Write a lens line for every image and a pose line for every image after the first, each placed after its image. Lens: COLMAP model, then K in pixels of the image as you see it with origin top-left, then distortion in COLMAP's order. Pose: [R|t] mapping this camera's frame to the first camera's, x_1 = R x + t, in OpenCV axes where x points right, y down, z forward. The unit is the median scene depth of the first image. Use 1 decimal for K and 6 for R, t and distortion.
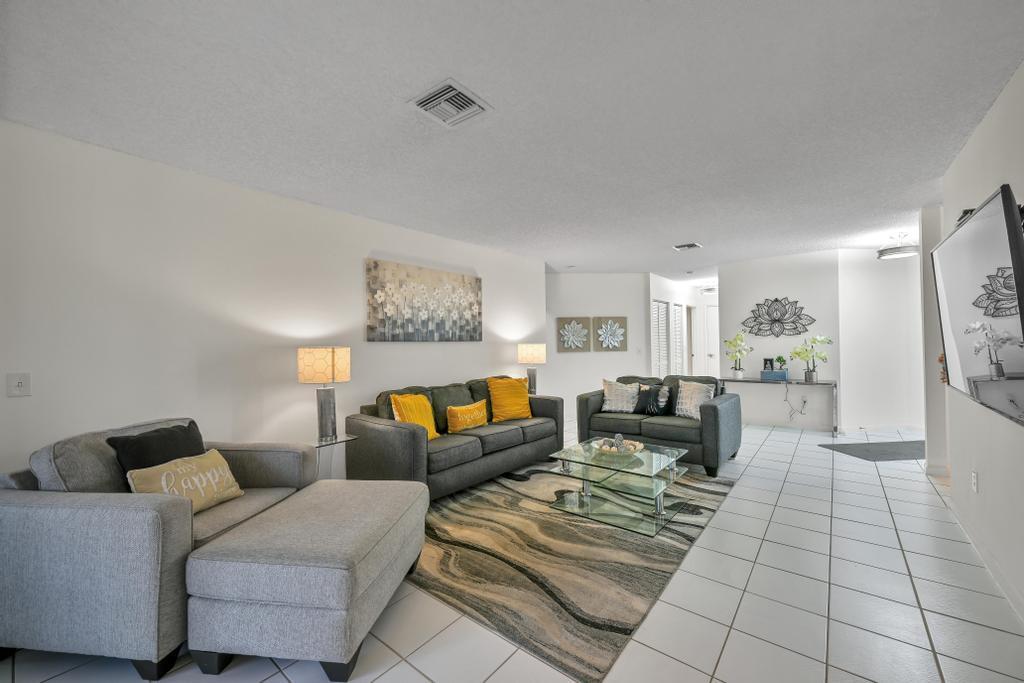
lens RADIAL K [[404.2, 0, 512.0], [0, 404.2, 341.5], [0, 0, 1]] dist [-0.000607, 0.000115]
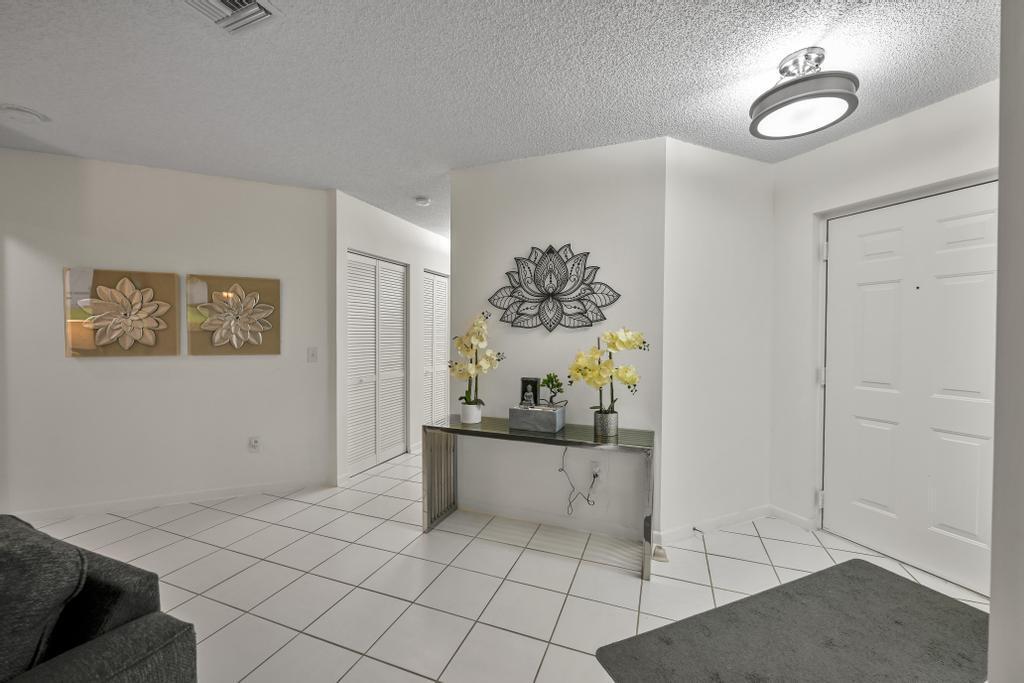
lens RADIAL K [[404.2, 0, 512.0], [0, 404.2, 341.5], [0, 0, 1]] dist [-0.000607, 0.000115]
pose [[0.953927, 0.020198, 0.299359, 0.479106], [-0.025807, 0.999557, 0.014794, -0.005214], [-0.298928, -0.021838, 0.954026, 0.577197]]
